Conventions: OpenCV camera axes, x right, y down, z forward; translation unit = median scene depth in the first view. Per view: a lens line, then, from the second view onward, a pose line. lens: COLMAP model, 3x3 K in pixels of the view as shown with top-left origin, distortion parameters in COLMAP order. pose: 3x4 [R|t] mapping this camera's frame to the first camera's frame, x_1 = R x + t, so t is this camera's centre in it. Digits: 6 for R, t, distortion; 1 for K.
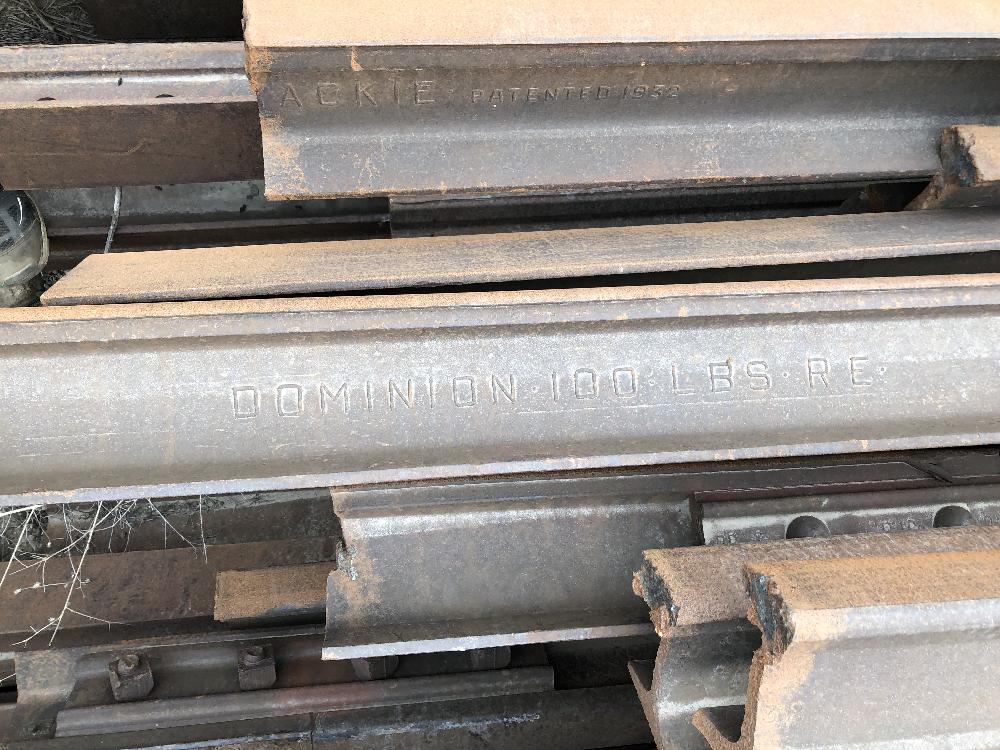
lens RADIAL K [[821.4, 0, 500.0], [0, 821.4, 375.0], [0, 0, 1]] dist [0.010289, -0.010653]
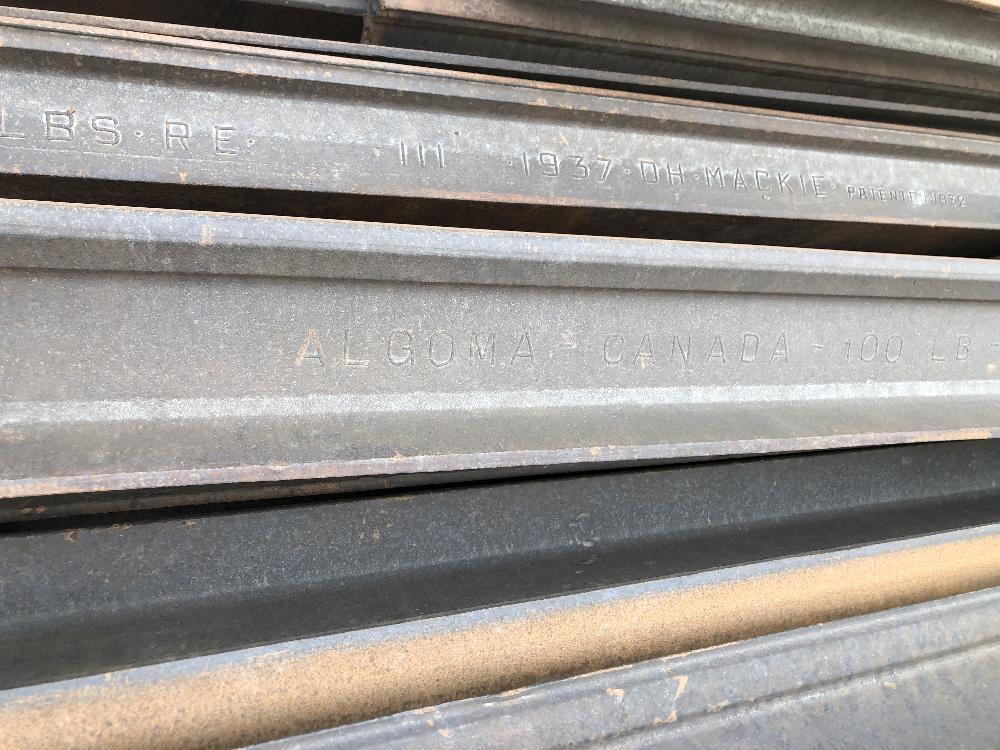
lens RADIAL K [[821.4, 0, 500.0], [0, 821.4, 375.0], [0, 0, 1]] dist [0.010289, -0.010653]
pose [[0.964529, 0.008889, 0.263828, 0.506829], [0.018902, 0.994542, -0.102612, 0.389800], [-0.263300, 0.103959, 0.959096, -0.004626]]
